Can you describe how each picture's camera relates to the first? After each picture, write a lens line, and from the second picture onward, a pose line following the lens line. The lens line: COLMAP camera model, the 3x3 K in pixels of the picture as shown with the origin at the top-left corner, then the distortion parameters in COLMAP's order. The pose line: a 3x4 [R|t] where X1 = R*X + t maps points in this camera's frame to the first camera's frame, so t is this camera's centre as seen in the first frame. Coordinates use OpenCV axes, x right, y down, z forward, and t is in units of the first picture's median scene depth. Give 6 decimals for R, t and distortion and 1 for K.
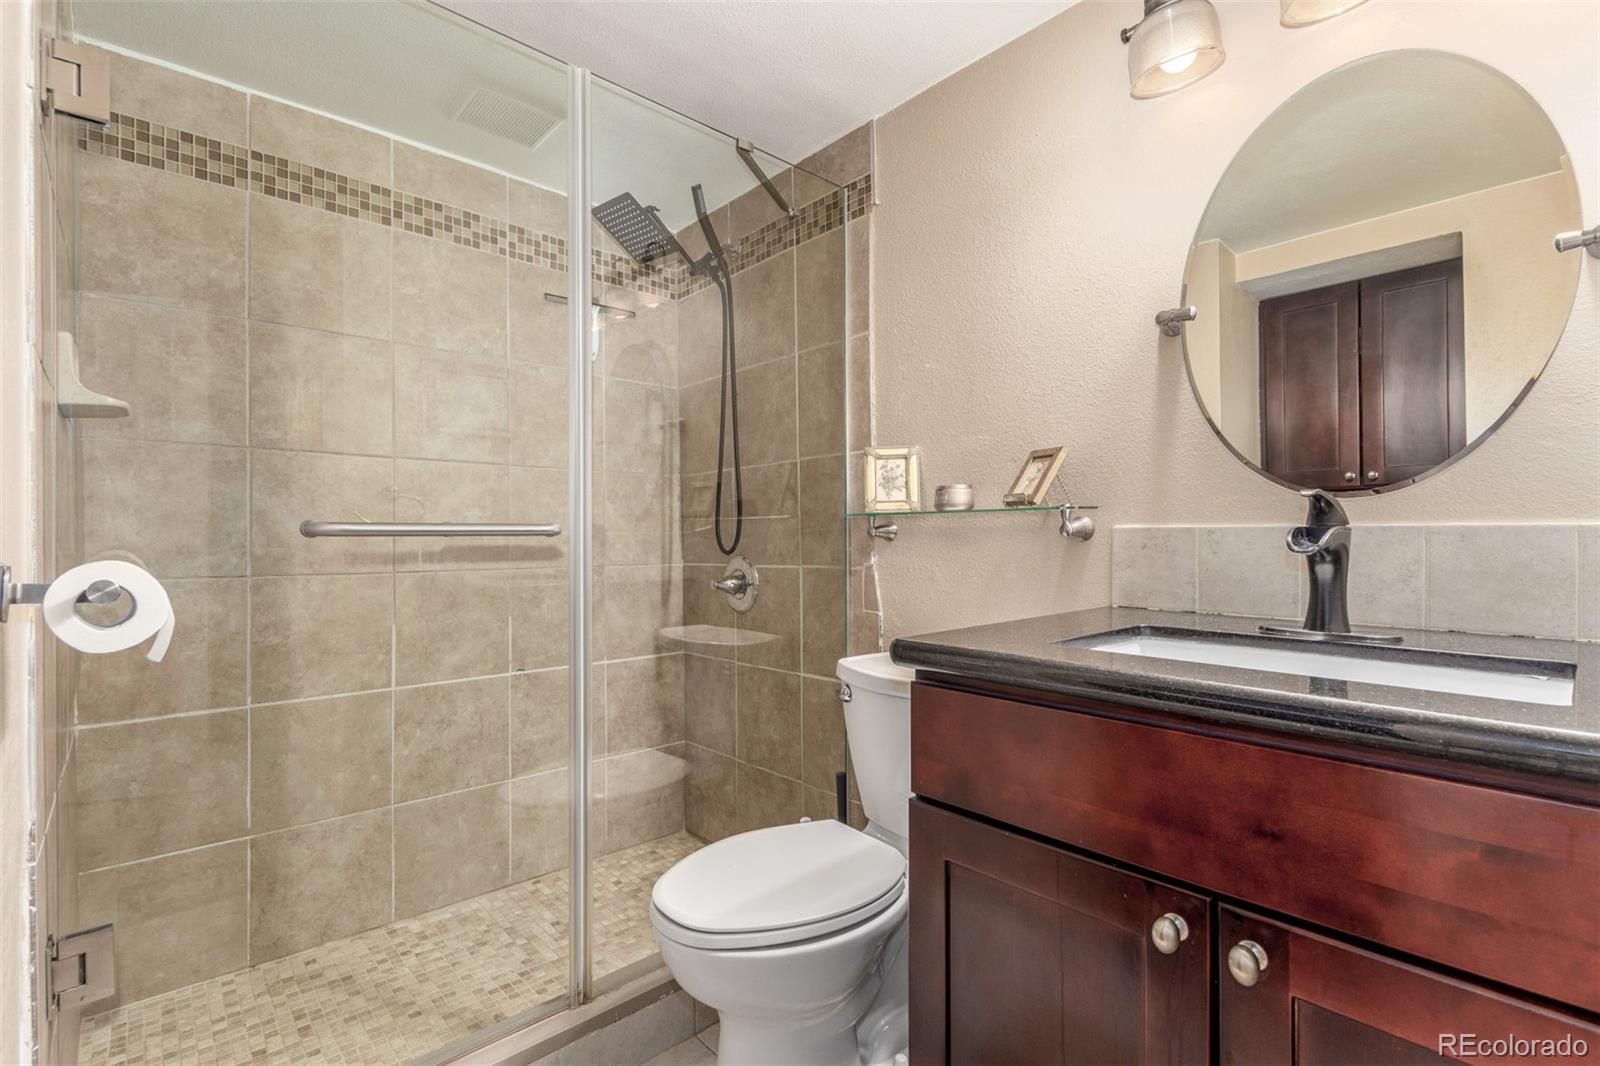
lens RADIAL K [[746.3, 0, 800.0], [0, 746.3, 533.0], [0, 0, 1]] dist [0.001355, 0.000036]
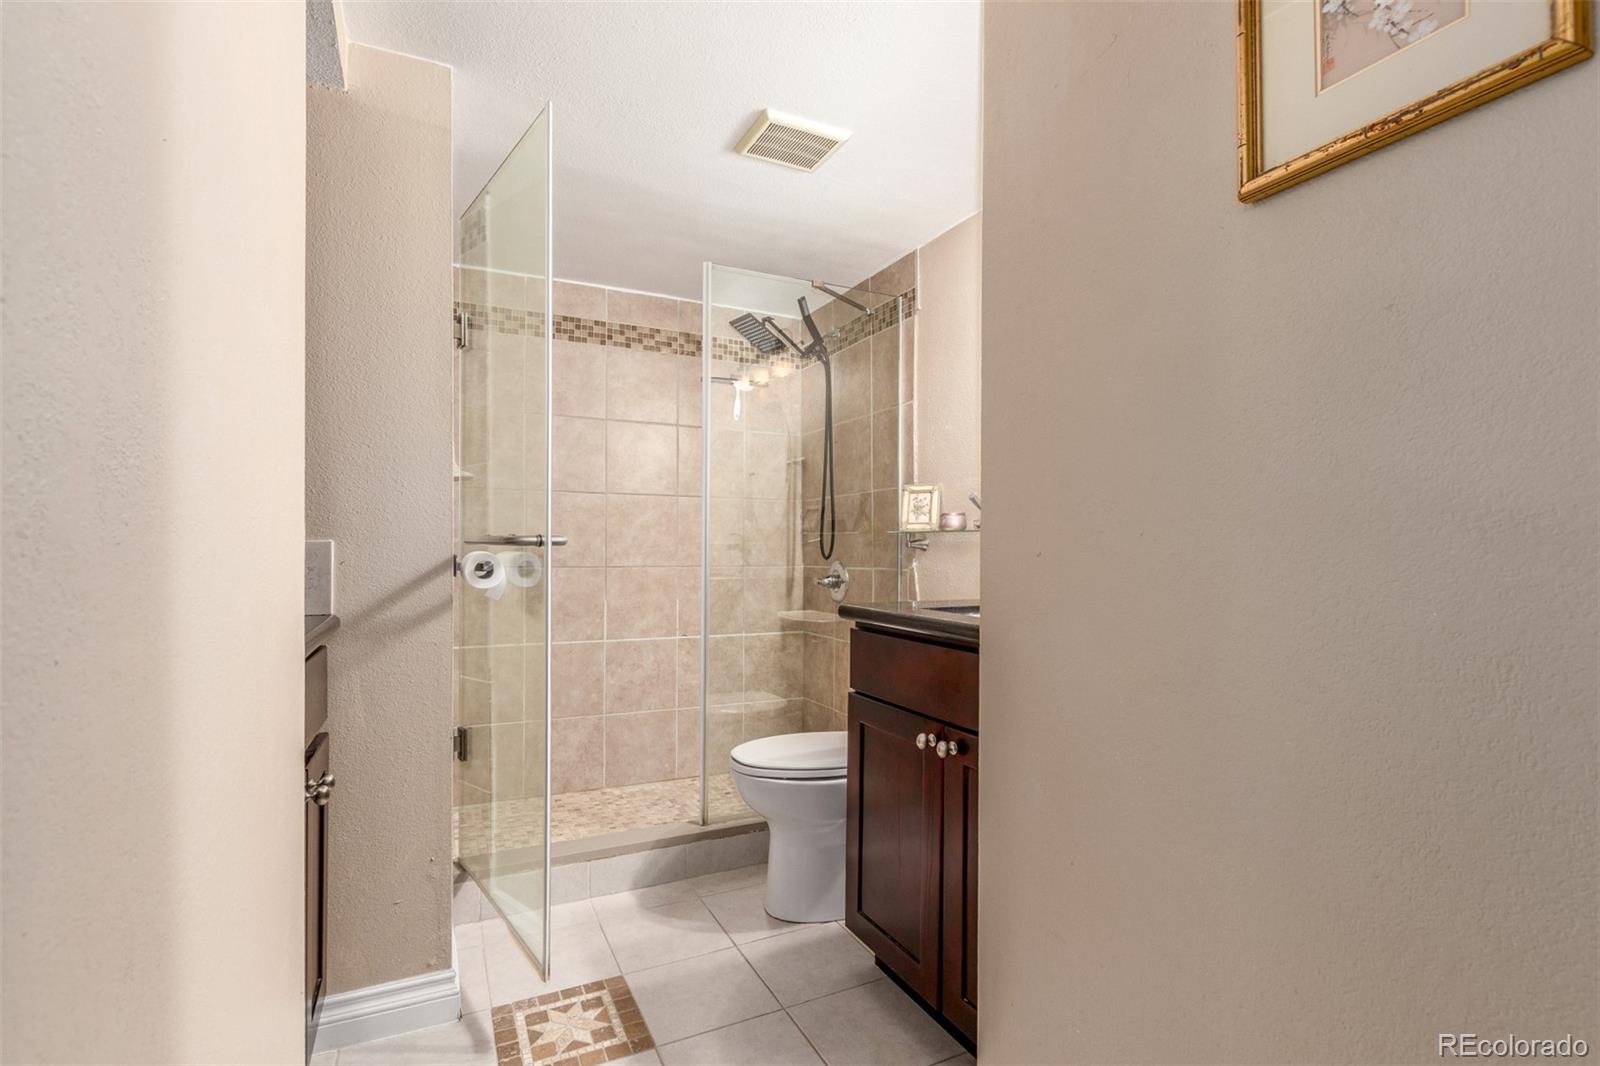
lens RADIAL K [[737.0, 0, 807.7], [0, 737.0, 550.1], [0, 0, 1]] dist [-0.001246, -0.001172]
pose [[0.968181, 0.012314, -0.249949, 0.240389], [-0.009397, 0.999873, 0.012860, -0.006207], [0.250076, -0.010102, 0.968174, -0.372806]]
